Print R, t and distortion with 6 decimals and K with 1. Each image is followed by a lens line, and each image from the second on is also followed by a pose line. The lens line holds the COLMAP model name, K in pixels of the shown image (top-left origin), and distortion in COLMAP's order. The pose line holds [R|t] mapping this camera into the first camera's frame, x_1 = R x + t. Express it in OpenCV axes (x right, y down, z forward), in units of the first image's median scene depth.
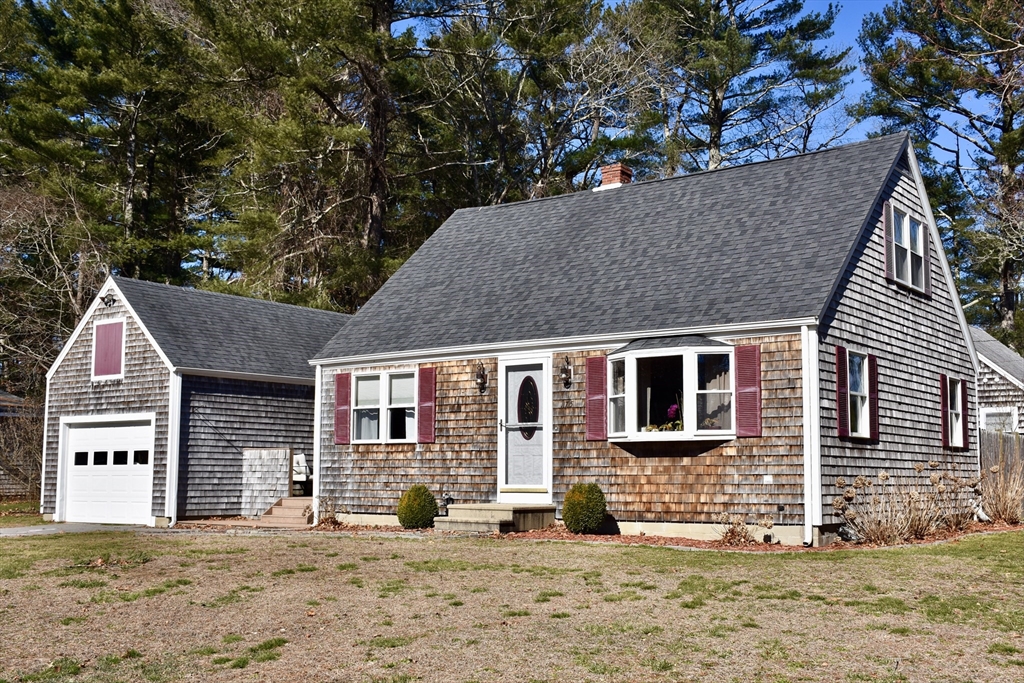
lens RADIAL K [[1151.0, 0, 519.8], [0, 1151.0, 362.5], [0, 0, 1]] dist [-0.018244, 0.038116]
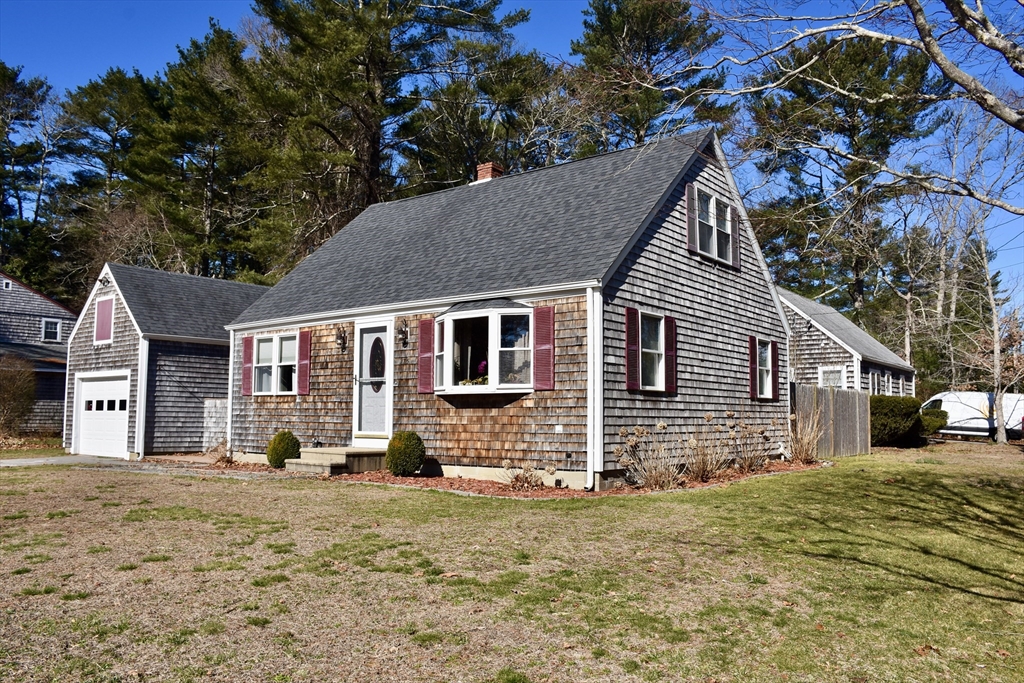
lens RADIAL K [[813.5, 0, 512.0], [0, 813.5, 341.5], [0, 0, 1]] dist [-0.126040, 0.006305]
pose [[0.999418, -0.002113, -0.034033, 0.159137], [0.002264, 0.999988, 0.004384, 0.012127], [0.034023, -0.004459, 0.999411, 0.183073]]
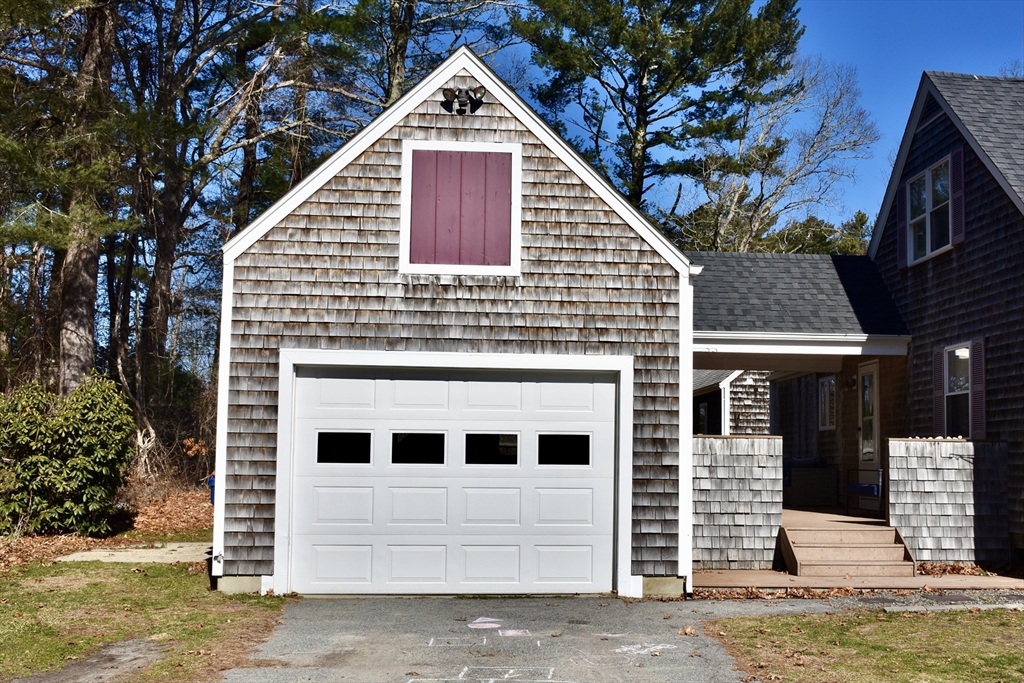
lens RADIAL K [[1151.0, 0, 519.8], [0, 1151.0, 362.5], [0, 0, 1]] dist [-0.018244, 0.038116]
pose [[0.751023, 0.064092, 0.657158, -0.811122], [-0.075028, 0.997115, -0.011503, 0.067318], [-0.655999, -0.040666, 0.753665, 0.823101]]
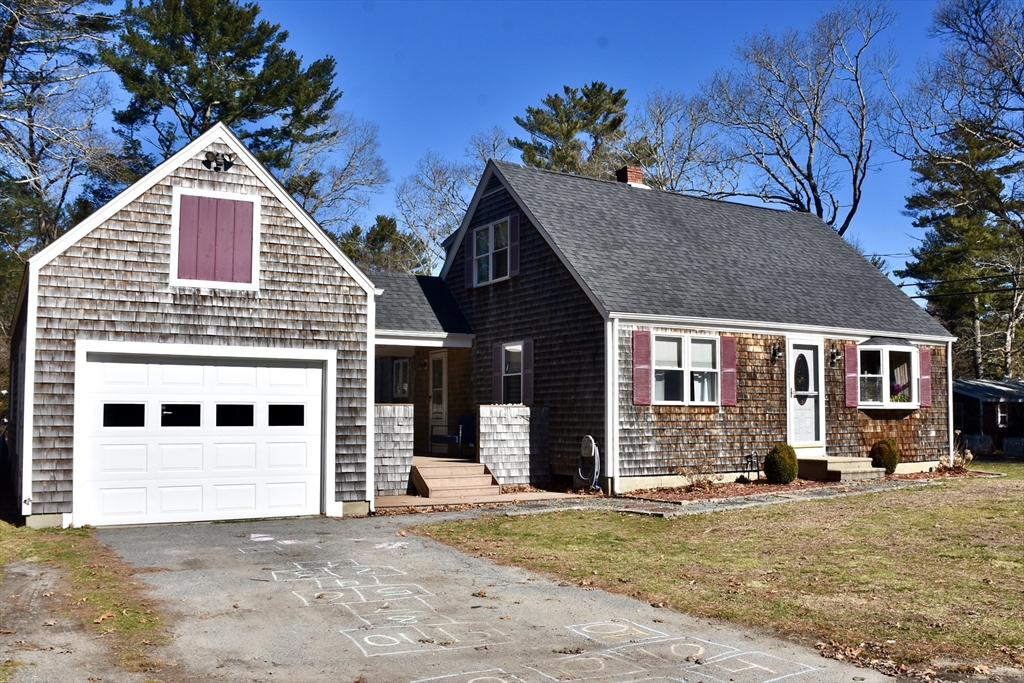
lens RADIAL K [[883.4, 0, 511.3], [0, 883.4, 359.9], [0, 0, 1]] dist [-0.099961, 0.012144]
pose [[0.405943, 0.060566, 0.911889, -0.917463], [-0.086065, 0.995901, -0.027832, 0.067026], [-0.909837, -0.067184, 0.409492, 0.845629]]
